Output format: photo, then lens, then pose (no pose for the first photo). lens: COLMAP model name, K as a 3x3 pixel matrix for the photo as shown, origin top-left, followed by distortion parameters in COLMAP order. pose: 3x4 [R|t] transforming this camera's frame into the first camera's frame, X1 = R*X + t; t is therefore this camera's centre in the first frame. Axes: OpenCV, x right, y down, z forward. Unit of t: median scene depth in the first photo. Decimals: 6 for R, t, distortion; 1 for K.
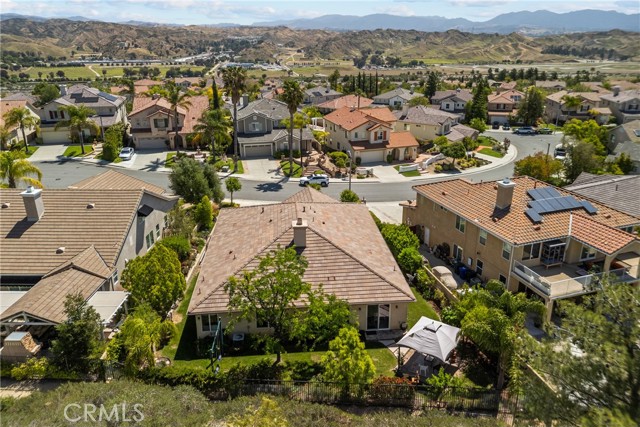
lens RADIAL K [[444.2, 0, 320.7], [0, 444.2, 229.6], [0, 0, 1]] dist [0.034250, -0.007137]
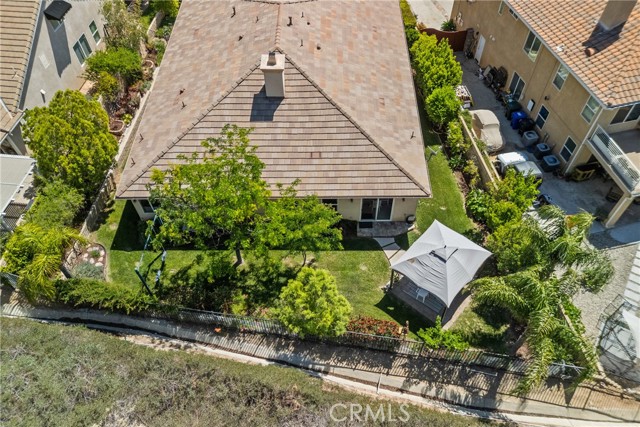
lens RADIAL K [[444.2, 0, 320.7], [0, 444.2, 229.6], [0, 0, 1]] dist [0.034250, -0.007137]
pose [[0.994752, 0.078485, -0.065633, 0.082185], [-0.032651, 0.851490, 0.523352, -0.145809], [0.096961, -0.518463, 0.849585, 0.325354]]
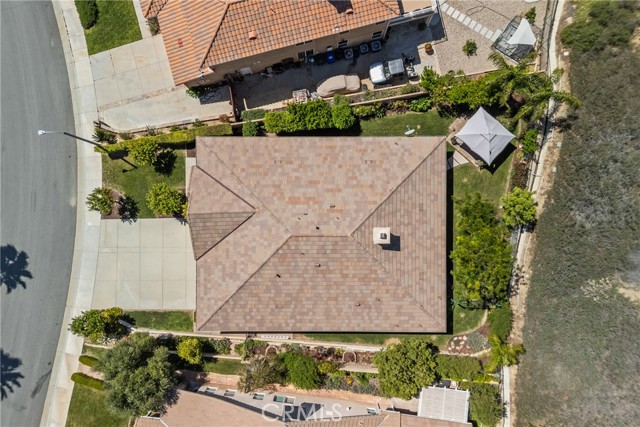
lens RADIAL K [[444.2, 0, 320.7], [0, 444.2, 229.6], [0, 0, 1]] dist [0.034250, -0.007137]
pose [[0.081052, -0.996709, -0.001486, -0.047319], [0.392547, 0.030551, 0.919225, -0.934252], [-0.916154, -0.075089, 0.393731, 0.753669]]
